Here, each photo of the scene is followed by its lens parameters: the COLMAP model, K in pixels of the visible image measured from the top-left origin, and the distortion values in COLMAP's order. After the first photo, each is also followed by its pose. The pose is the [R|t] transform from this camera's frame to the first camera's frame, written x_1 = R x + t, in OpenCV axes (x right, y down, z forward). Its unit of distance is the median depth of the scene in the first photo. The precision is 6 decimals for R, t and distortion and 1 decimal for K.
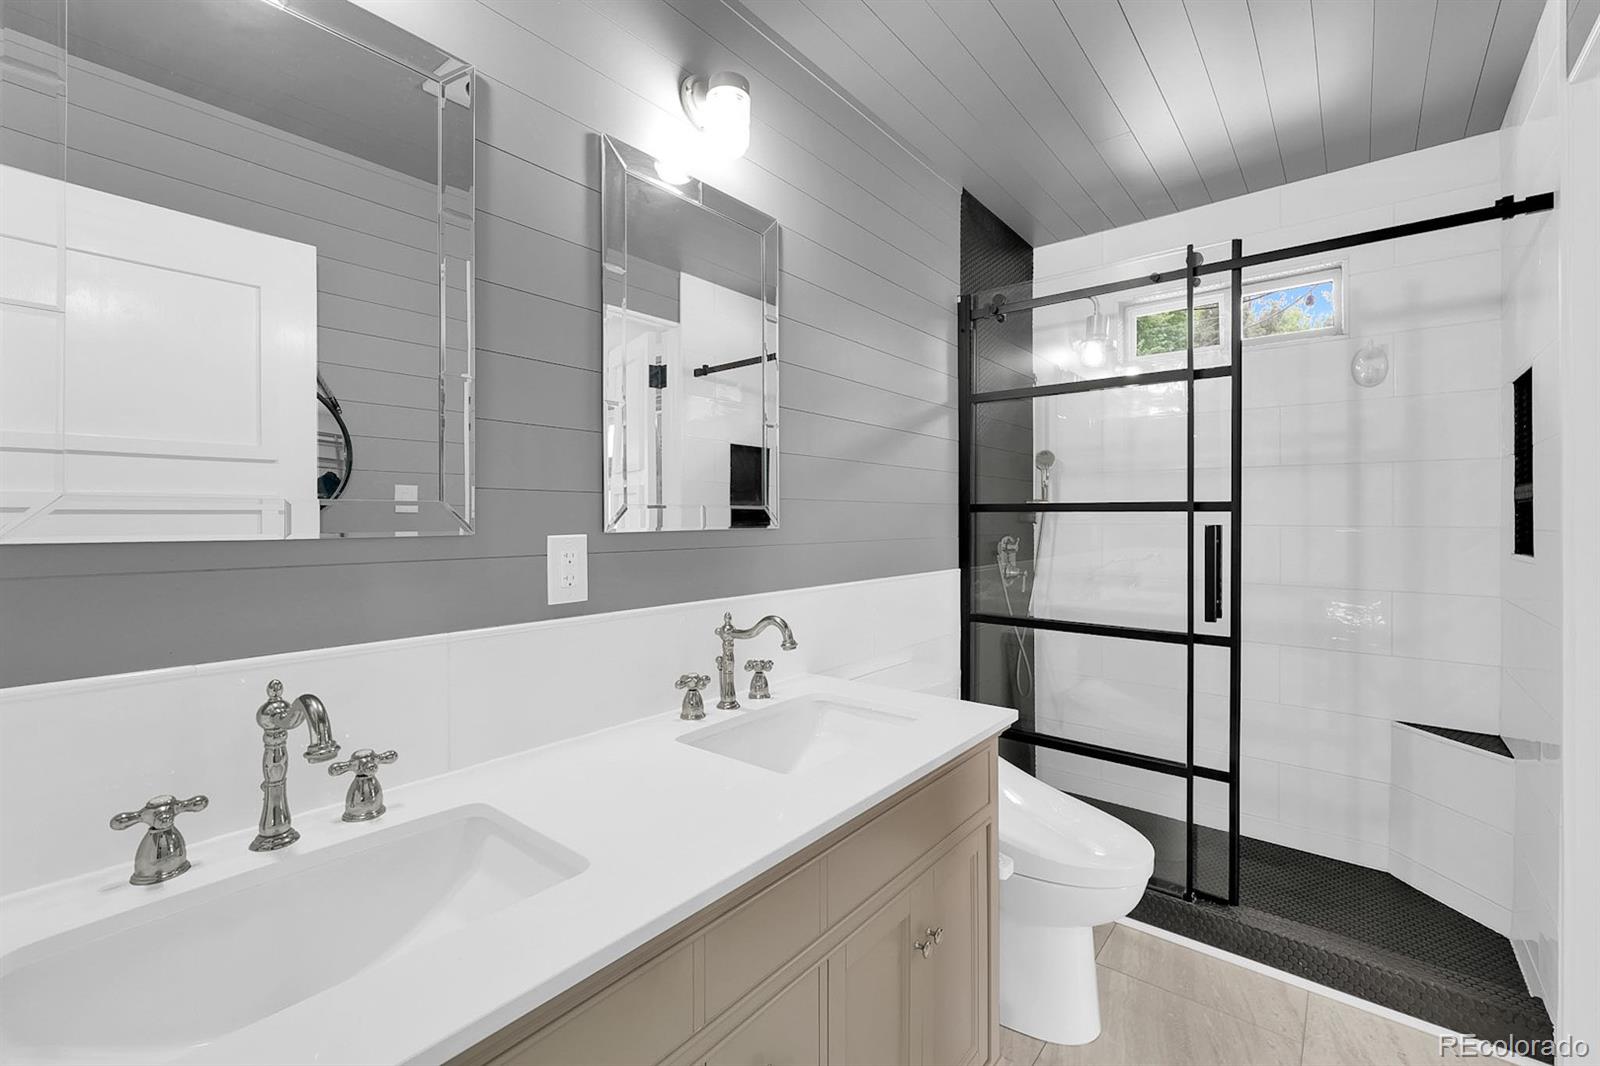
lens RADIAL K [[693.5, 0, 794.0], [0, 693.5, 524.4], [0, 0, 1]] dist [-0.000478, 0.000086]
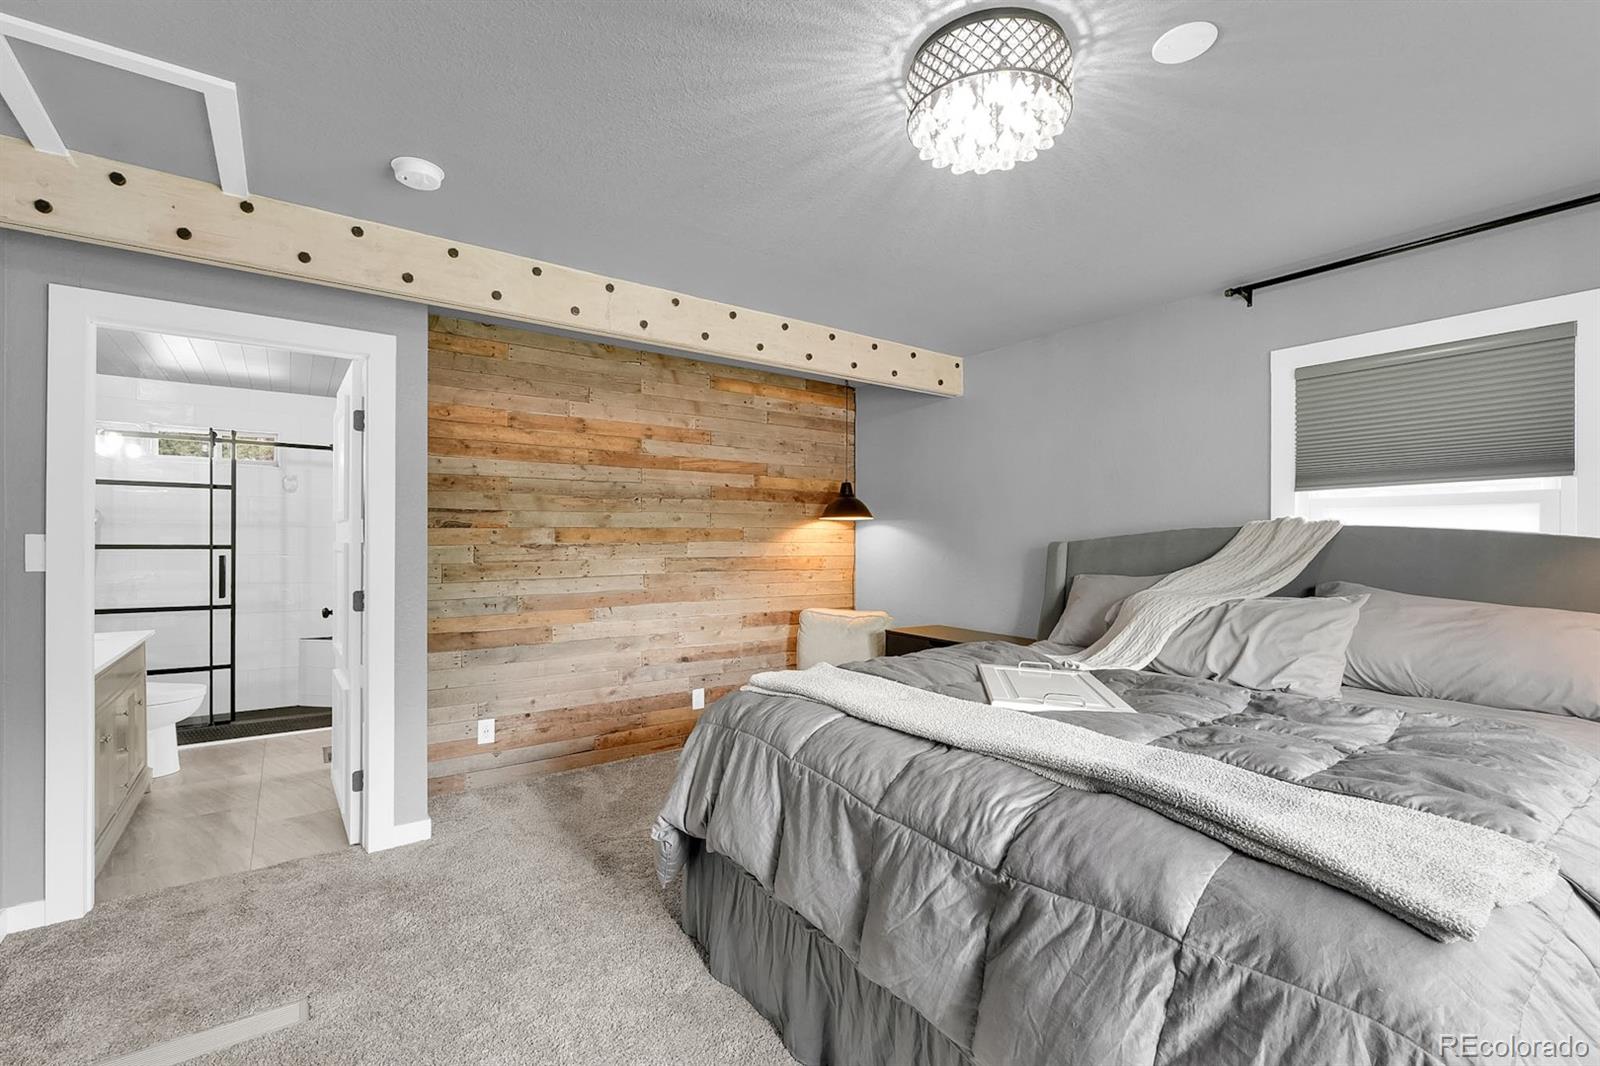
lens RADIAL K [[693.5, 0, 794.7], [0, 693.5, 538.6], [0, 0, 1]] dist [-0.000478, 0.000086]
pose [[0.255698, 0.004504, 0.966746, -1.082641], [0.005012, 0.999970, -0.005984, -0.030171], [-0.966744, 0.006375, 0.255668, -1.353449]]
